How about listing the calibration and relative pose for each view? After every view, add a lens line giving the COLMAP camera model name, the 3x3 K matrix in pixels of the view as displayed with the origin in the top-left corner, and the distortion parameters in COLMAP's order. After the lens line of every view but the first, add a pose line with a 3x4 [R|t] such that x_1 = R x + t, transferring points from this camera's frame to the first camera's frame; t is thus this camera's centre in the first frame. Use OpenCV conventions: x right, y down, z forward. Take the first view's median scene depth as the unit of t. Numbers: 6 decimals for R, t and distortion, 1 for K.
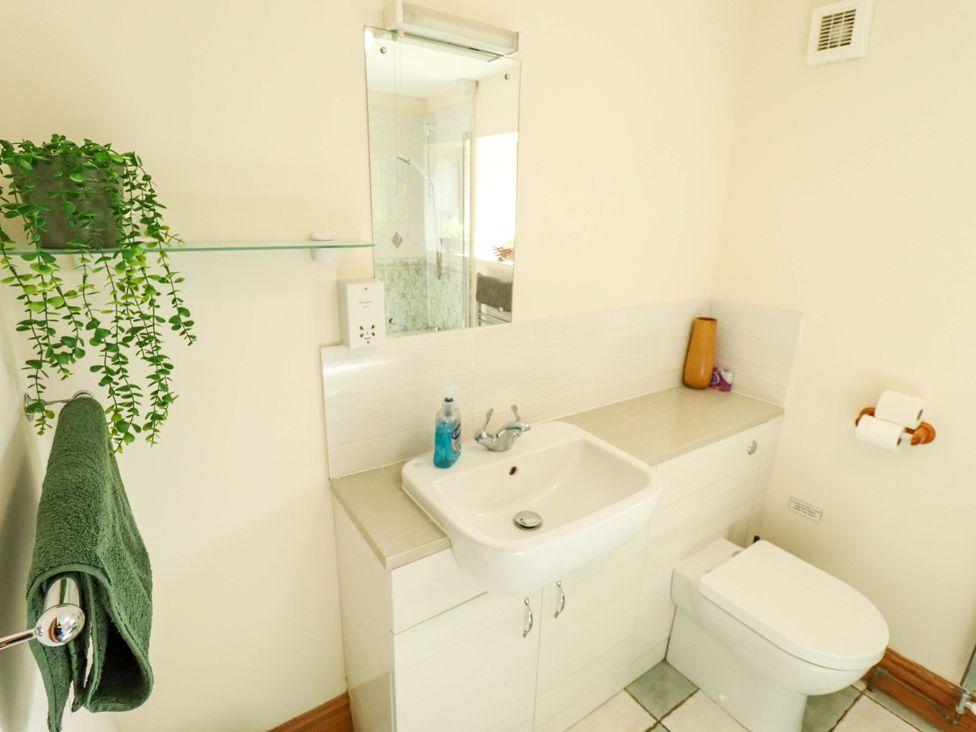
lens RADIAL K [[507.7, 0, 499.9], [0, 507.7, 361.5], [0, 0, 1]] dist [0.001917, -0.014475]
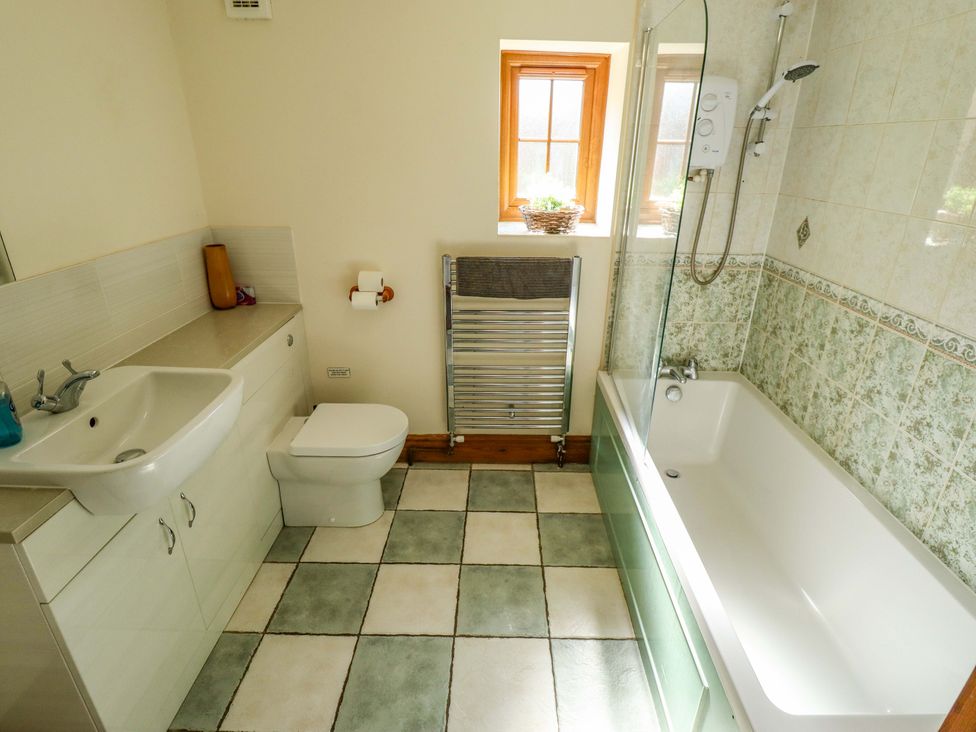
lens RADIAL K [[507.7, 0, 499.9], [0, 507.7, 361.5], [0, 0, 1]] dist [0.001917, -0.014475]
pose [[0.573813, -0.331197, 0.749031, -0.191199], [0.231053, 0.942897, 0.239915, 0.042002], [-0.785718, 0.035400, 0.617571, -0.218264]]
